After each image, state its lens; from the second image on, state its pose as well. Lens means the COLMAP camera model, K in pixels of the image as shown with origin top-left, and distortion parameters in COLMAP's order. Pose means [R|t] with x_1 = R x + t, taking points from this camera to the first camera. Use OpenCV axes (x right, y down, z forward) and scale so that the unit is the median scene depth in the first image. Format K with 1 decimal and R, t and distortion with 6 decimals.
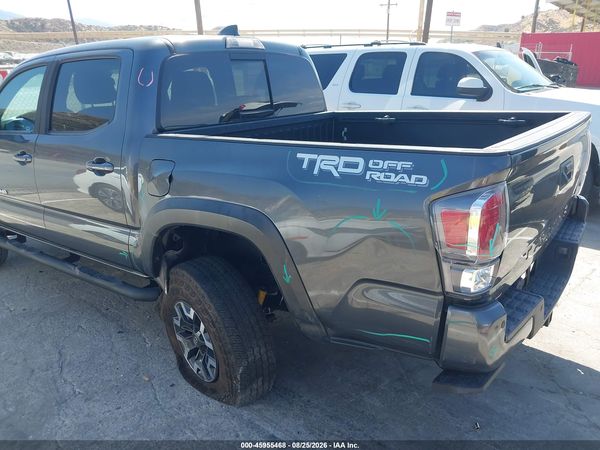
lens RADIAL K [[495.5, 0, 303.1], [0, 495.5, 215.5], [0, 0, 1]] dist [-0.002959, -0.000120]
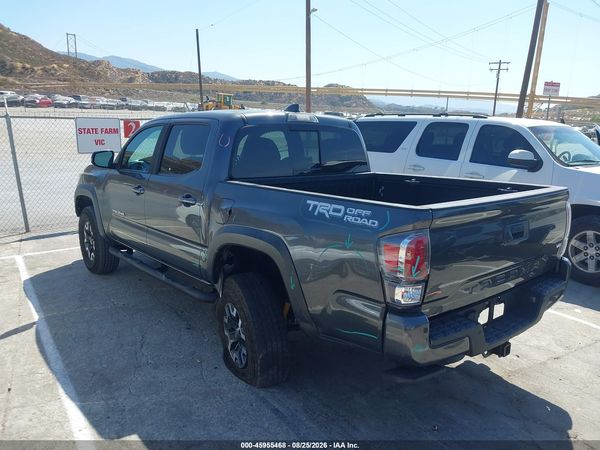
lens RADIAL K [[503.0, 0, 298.4], [0, 503.0, 206.8], [0, 0, 1]] dist [0.045205, -0.100220]
pose [[0.973355, 0.083945, -0.213384, 0.201510], [-0.109449, 0.987815, -0.110649, 0.043616], [0.201495, 0.131056, 0.970682, -0.318990]]
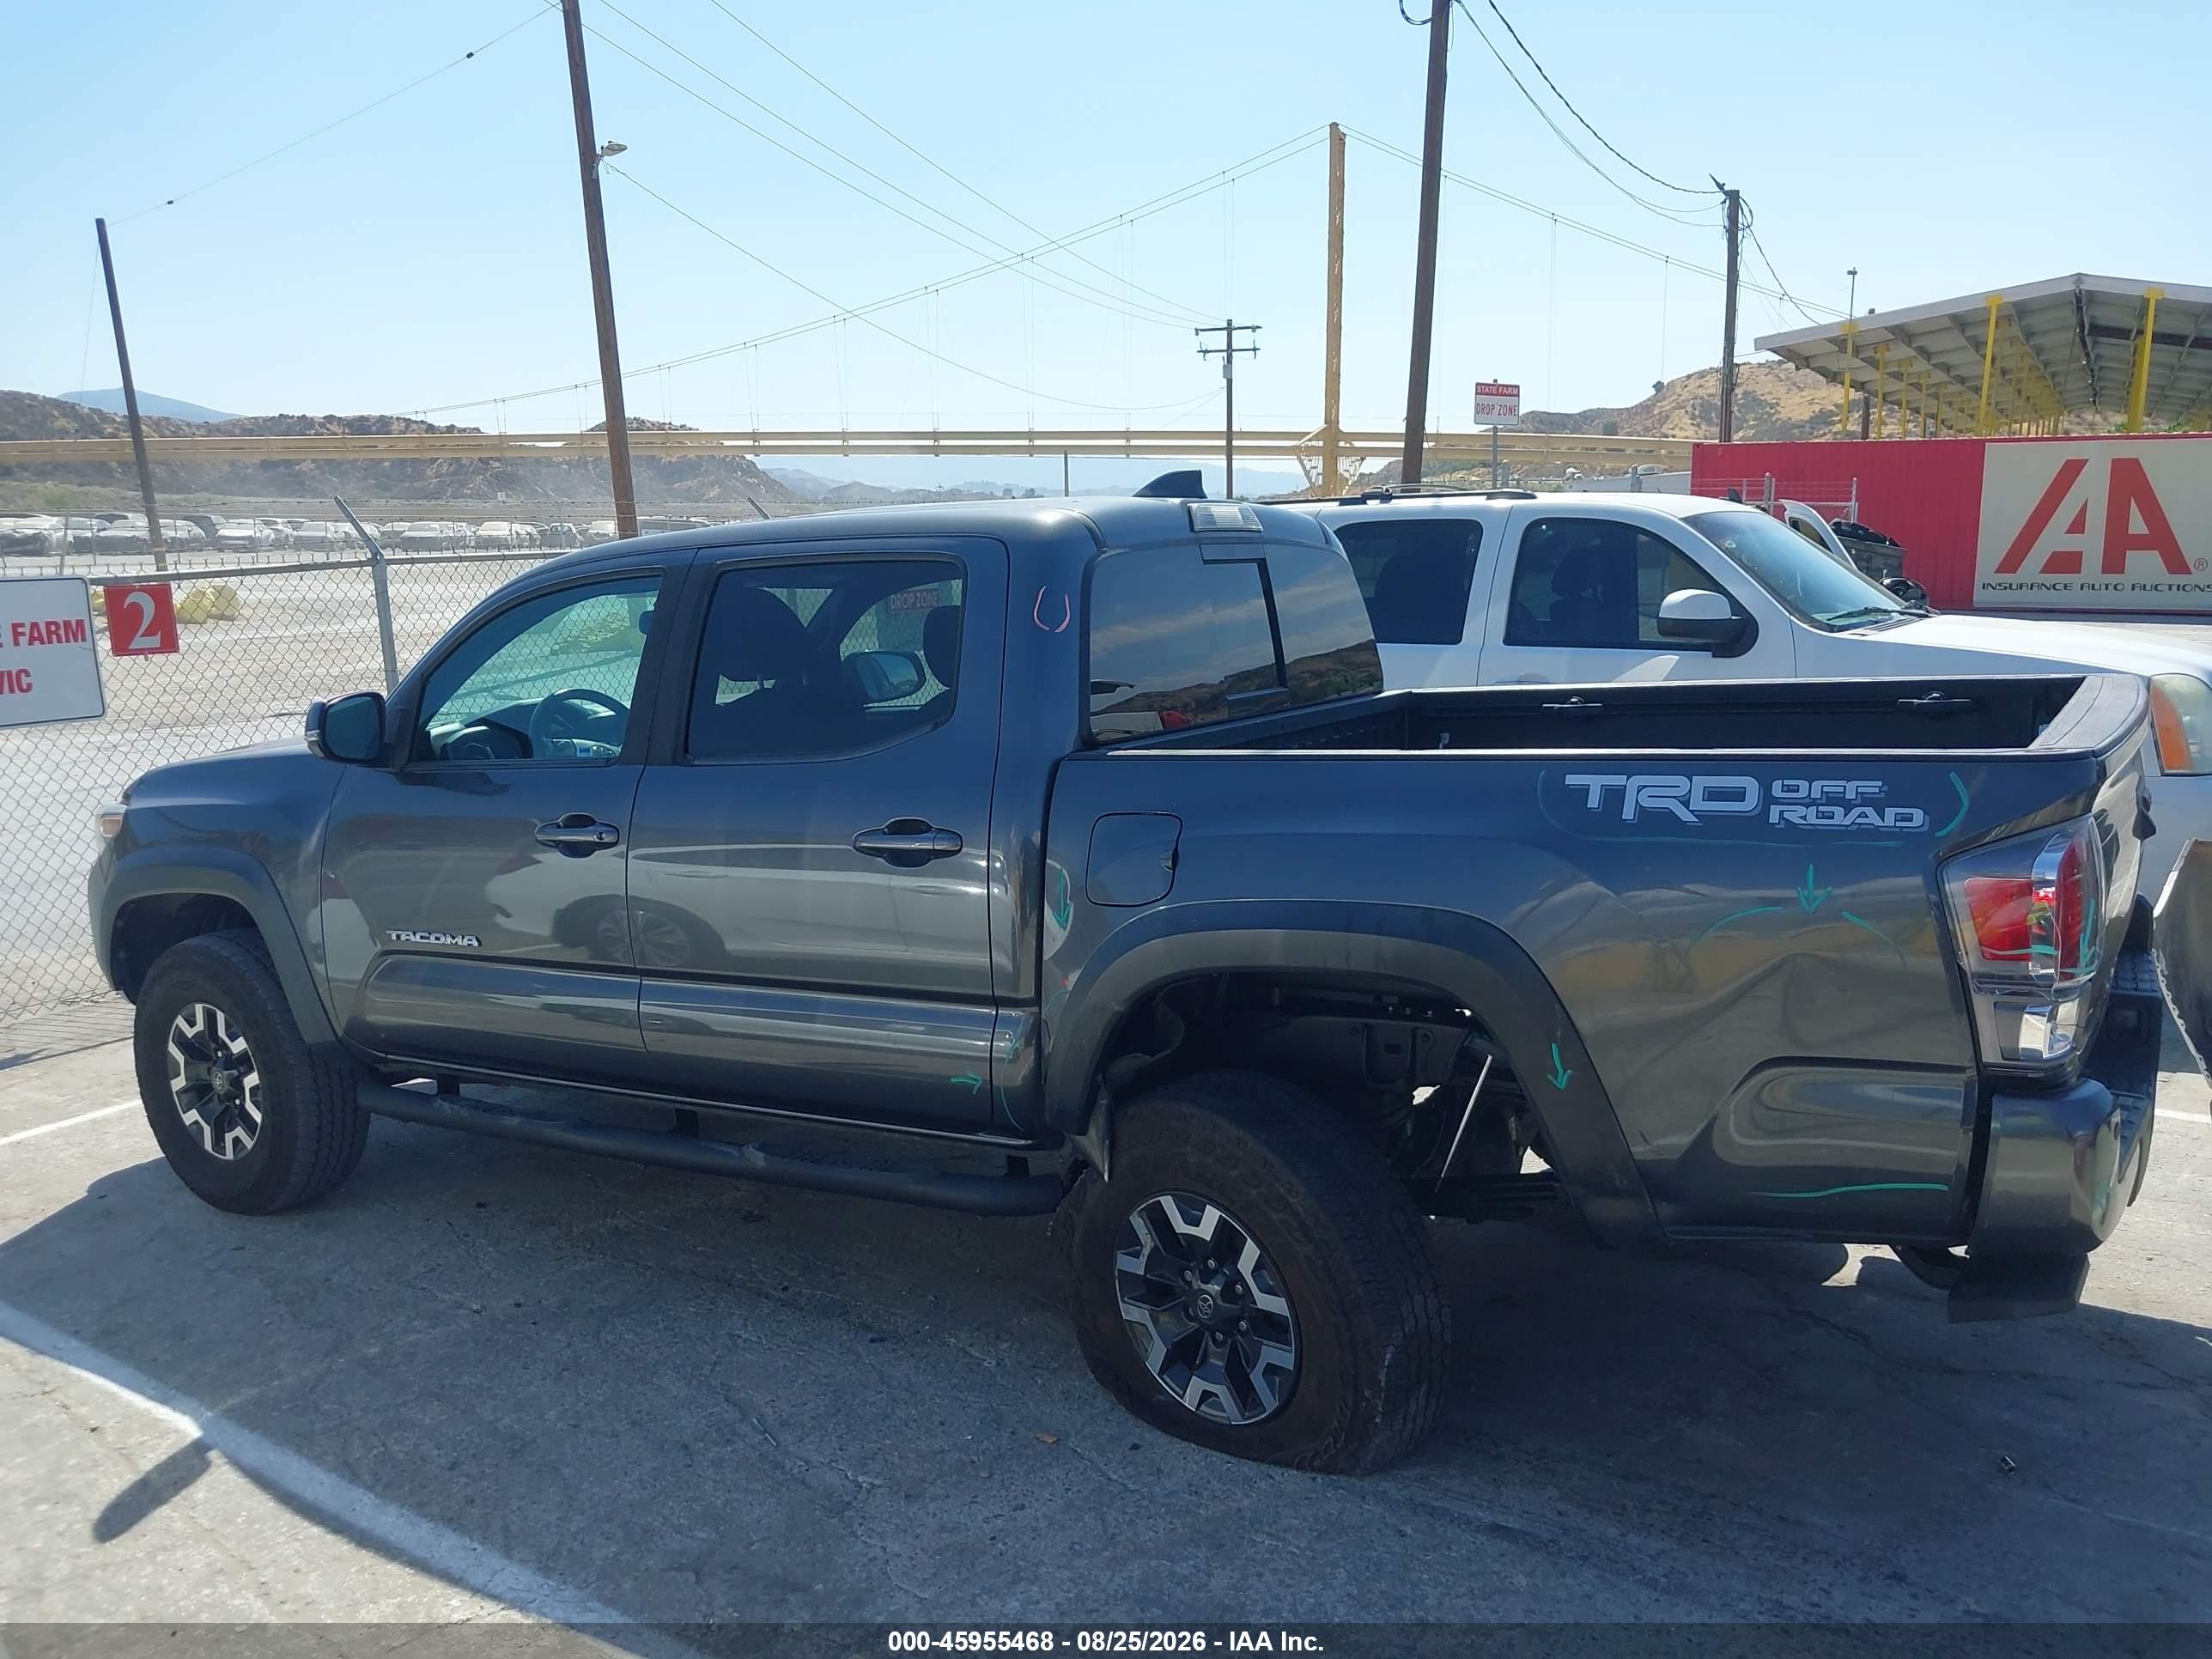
lens RADIAL K [[1851.5, 0, 1047.1], [0, 1851.5, 742.5], [0, 0, 1]] dist [0.066593, -0.140217]
pose [[0.995452, -0.020033, 0.093132, -0.439251], [0.037199, 0.981763, -0.186432, 0.093768], [-0.087699, 0.189049, 0.978044, -0.392548]]
